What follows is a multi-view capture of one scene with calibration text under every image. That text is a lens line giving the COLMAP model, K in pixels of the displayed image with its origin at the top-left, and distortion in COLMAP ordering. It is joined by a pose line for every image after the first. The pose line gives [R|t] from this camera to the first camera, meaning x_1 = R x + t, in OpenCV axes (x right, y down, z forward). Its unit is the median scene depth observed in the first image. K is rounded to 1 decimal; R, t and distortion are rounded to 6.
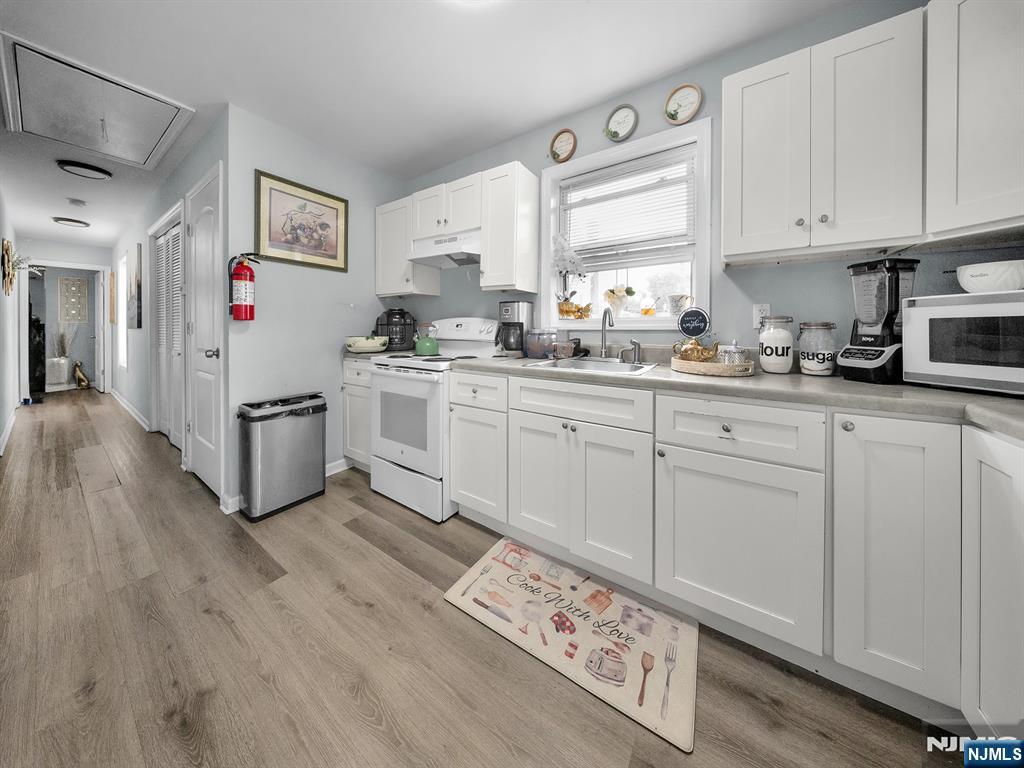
lens RADIAL K [[306.2, 0, 513.5], [0, 306.2, 369.4], [0, 0, 1]] dist [0.000014, -0.000008]
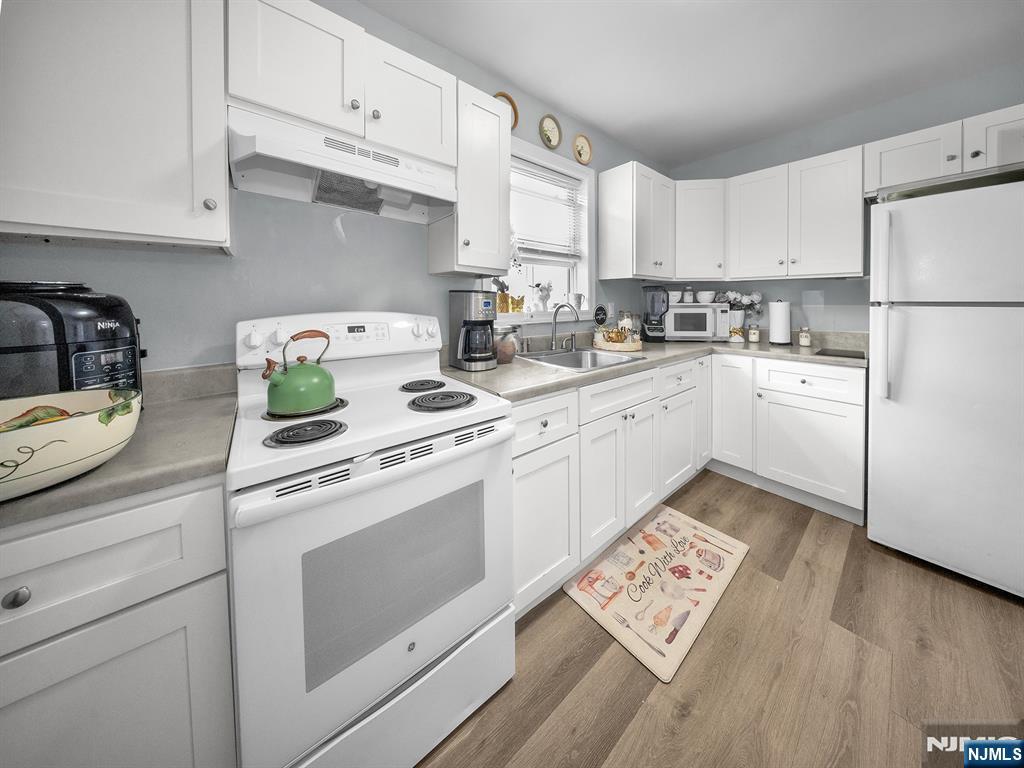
lens RADIAL K [[322.1, 0, 509.3], [0, 322.1, 337.0], [0, 0, 1]] dist [0.000001, -0.000082]
pose [[0.301361, -0.110155, 0.947126, -0.934954], [0.122491, 0.989547, 0.076113, -0.216476], [-0.945610, 0.093077, 0.311704, 0.949086]]
